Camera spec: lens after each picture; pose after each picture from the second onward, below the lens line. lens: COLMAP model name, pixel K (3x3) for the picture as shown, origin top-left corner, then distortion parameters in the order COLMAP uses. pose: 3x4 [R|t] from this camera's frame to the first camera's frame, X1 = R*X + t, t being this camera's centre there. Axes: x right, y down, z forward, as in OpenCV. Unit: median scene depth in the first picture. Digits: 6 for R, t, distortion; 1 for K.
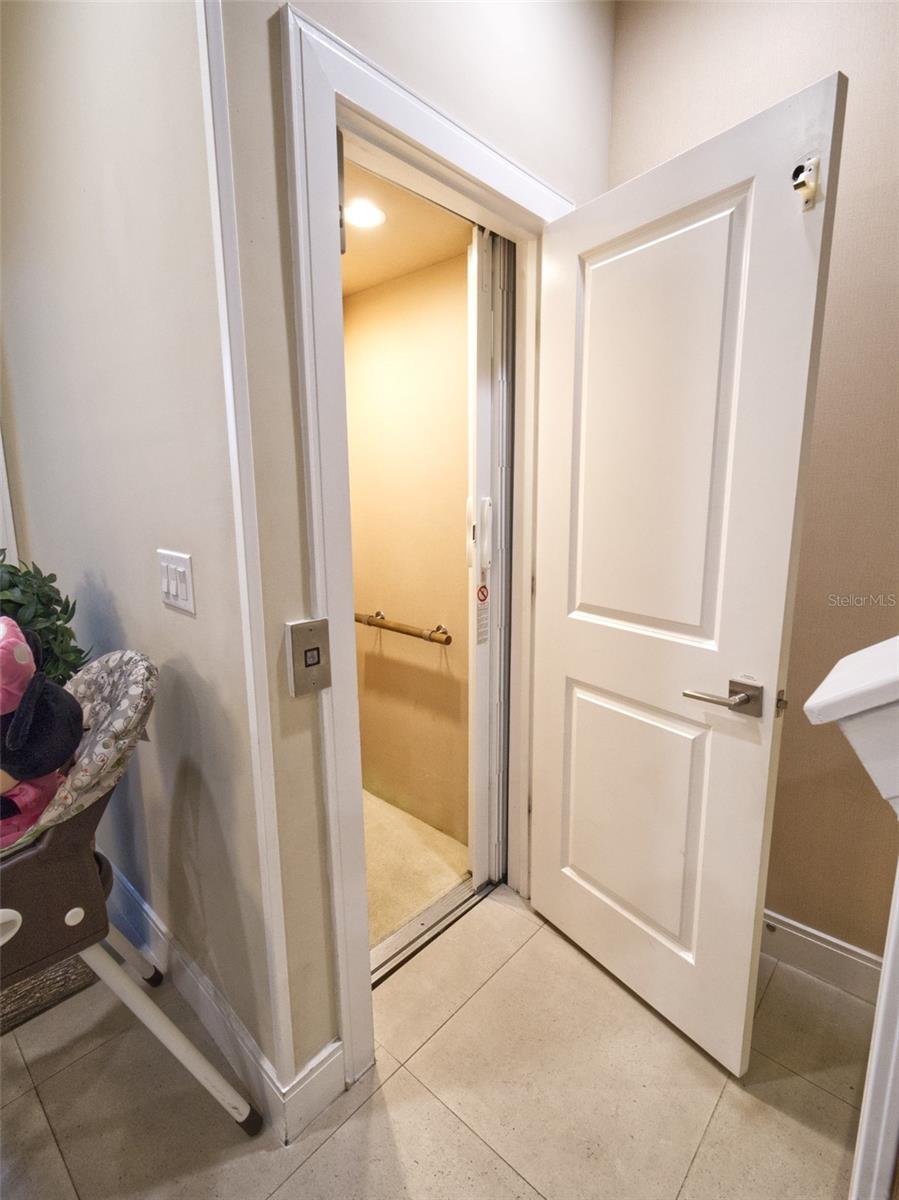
lens RADIAL K [[576.1, 0, 451.5], [0, 576.1, 598.7], [0, 0, 1]] dist [0.005936, 0.000121]
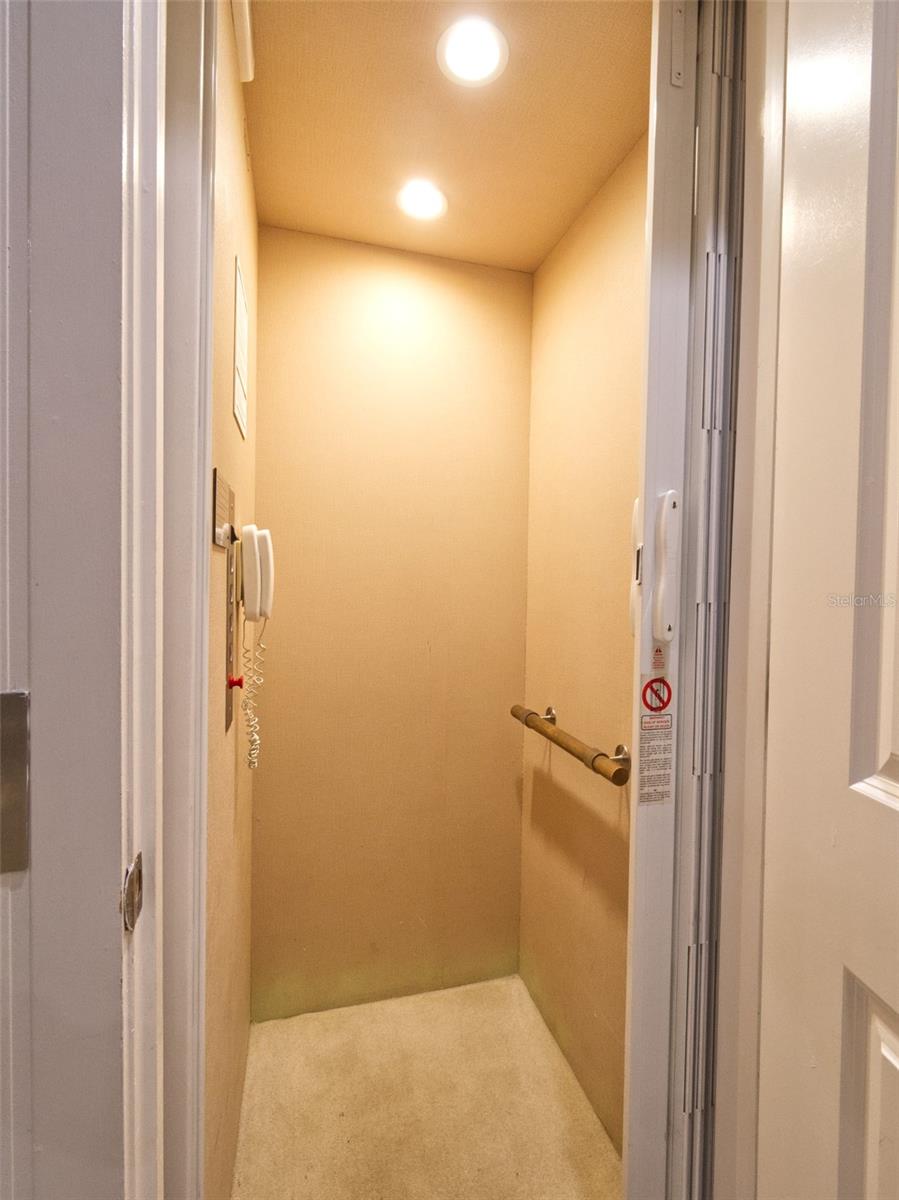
lens RADIAL K [[576.1, 0, 447.1], [0, 576.1, 602.0], [0, 0, 1]] dist [0.005936, 0.000121]
pose [[0.857385, 0.031076, -0.513736, 0.147608], [-0.106034, 0.987428, -0.117233, -0.009977], [0.503634, 0.154987, 0.849901, 0.504895]]
